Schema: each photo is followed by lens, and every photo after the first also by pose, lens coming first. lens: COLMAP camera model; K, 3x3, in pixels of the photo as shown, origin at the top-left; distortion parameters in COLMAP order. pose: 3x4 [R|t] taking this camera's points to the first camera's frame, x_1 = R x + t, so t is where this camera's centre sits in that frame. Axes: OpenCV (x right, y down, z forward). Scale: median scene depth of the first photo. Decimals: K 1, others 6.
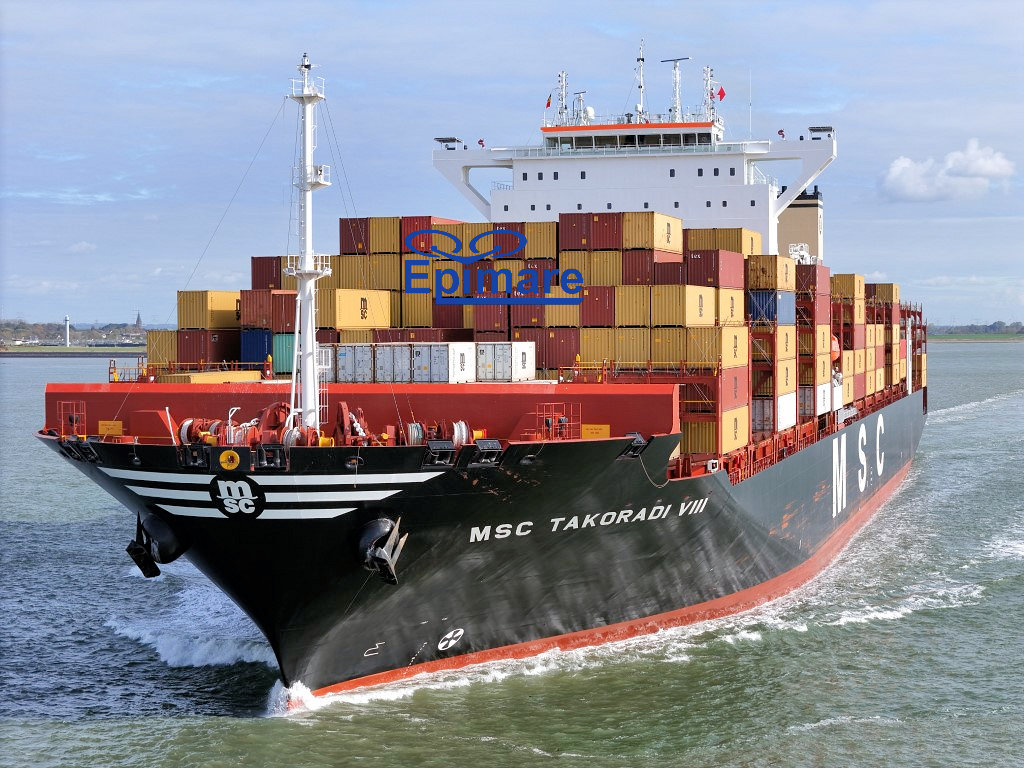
lens RADIAL K [[2075.8, 0, 513.3], [0, 2075.8, 384.4], [0, 0, 1]] dist [-0.197714, 0.000000]
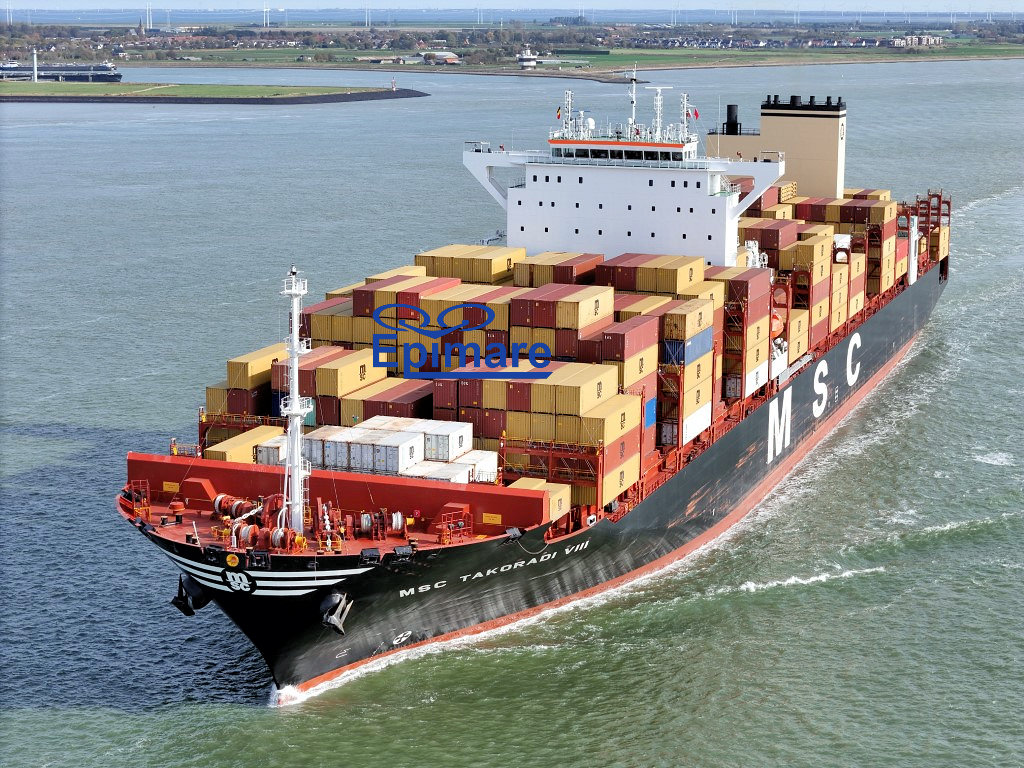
lens RADIAL K [[2075.8, 0, 508.9], [0, 2075.8, 382.2], [0, 0, 1]] dist [-0.197714, 0.000000]
pose [[0.995831, 0.032053, -0.085405, 0.170422], [-0.018319, 0.987430, 0.156992, -0.296854], [0.089363, -0.154773, 0.983900, -0.416388]]
